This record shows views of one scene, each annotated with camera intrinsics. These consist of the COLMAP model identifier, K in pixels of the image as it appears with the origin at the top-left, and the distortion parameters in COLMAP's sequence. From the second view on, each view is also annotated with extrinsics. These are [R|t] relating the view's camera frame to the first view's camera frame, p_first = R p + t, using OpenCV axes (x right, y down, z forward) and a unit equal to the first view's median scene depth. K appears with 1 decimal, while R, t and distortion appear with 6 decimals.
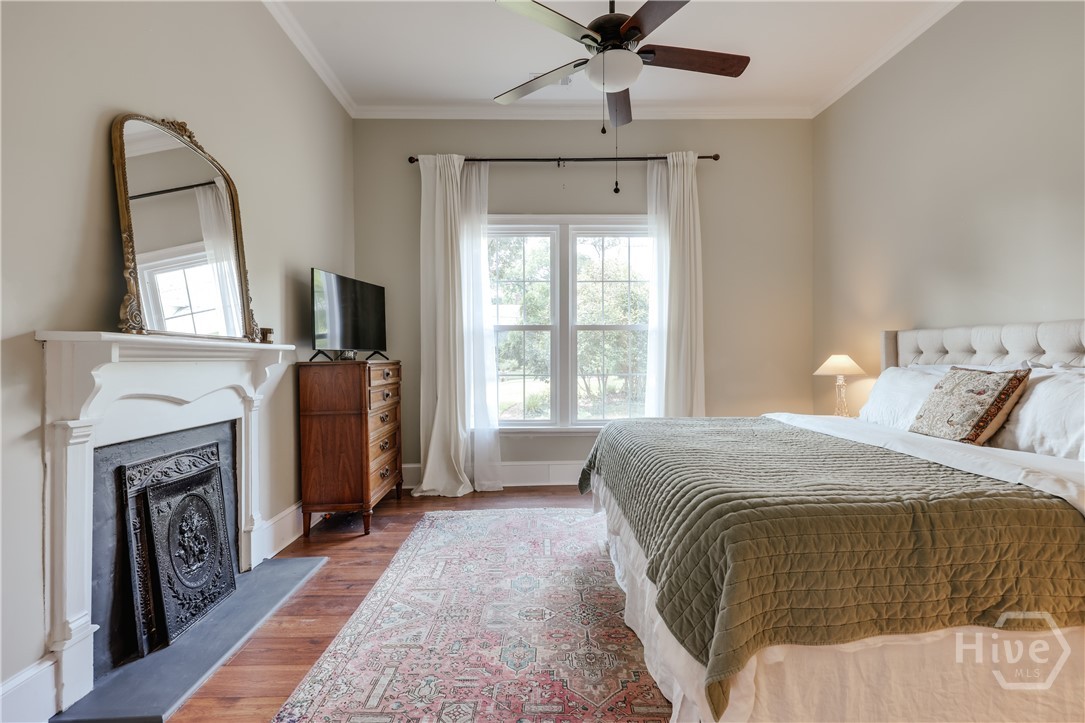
lens RADIAL K [[511.4, 0, 547.6], [0, 511.4, 352.6], [0, 0, 1]] dist [-0.000087, -0.000030]
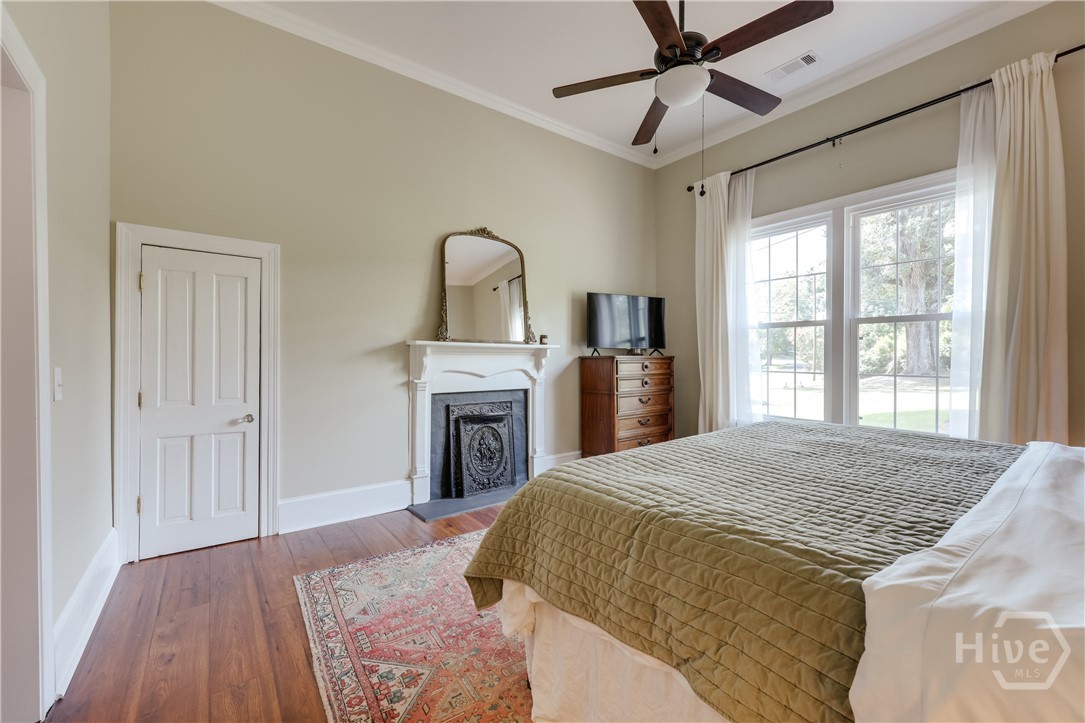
lens RADIAL K [[445.5, 0, 547.2], [0, 445.5, 354.7], [0, 0, 1]] dist [0.000199, -0.000178]
pose [[0.581235, 0.005251, -0.813719, 0.604397], [0.001924, 0.999968, 0.007827, 0.003622], [0.813734, -0.006115, 0.581206, 0.186696]]
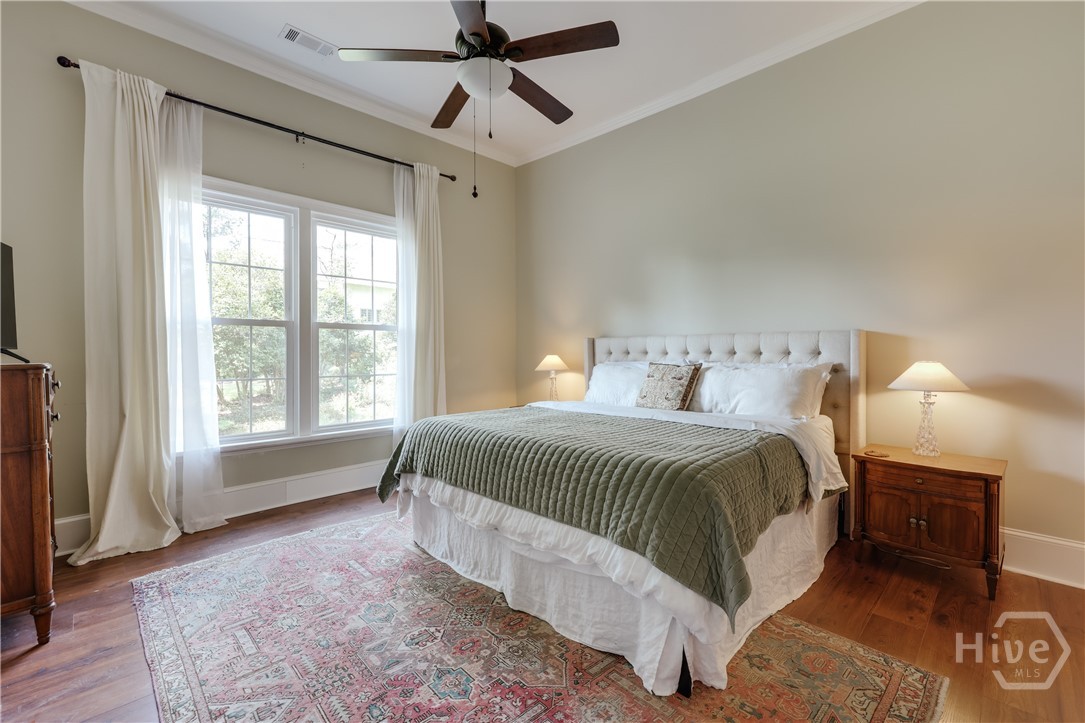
lens RADIAL K [[463.4, 0, 548.9], [0, 463.4, 353.0], [0, 0, 1]] dist [0.000499, -0.000271]
pose [[0.721482, 0.003254, 0.692426, -0.351339], [-0.002738, 0.999995, -0.001847, 0.002290], [-0.692428, -0.000563, 0.721487, 0.196762]]
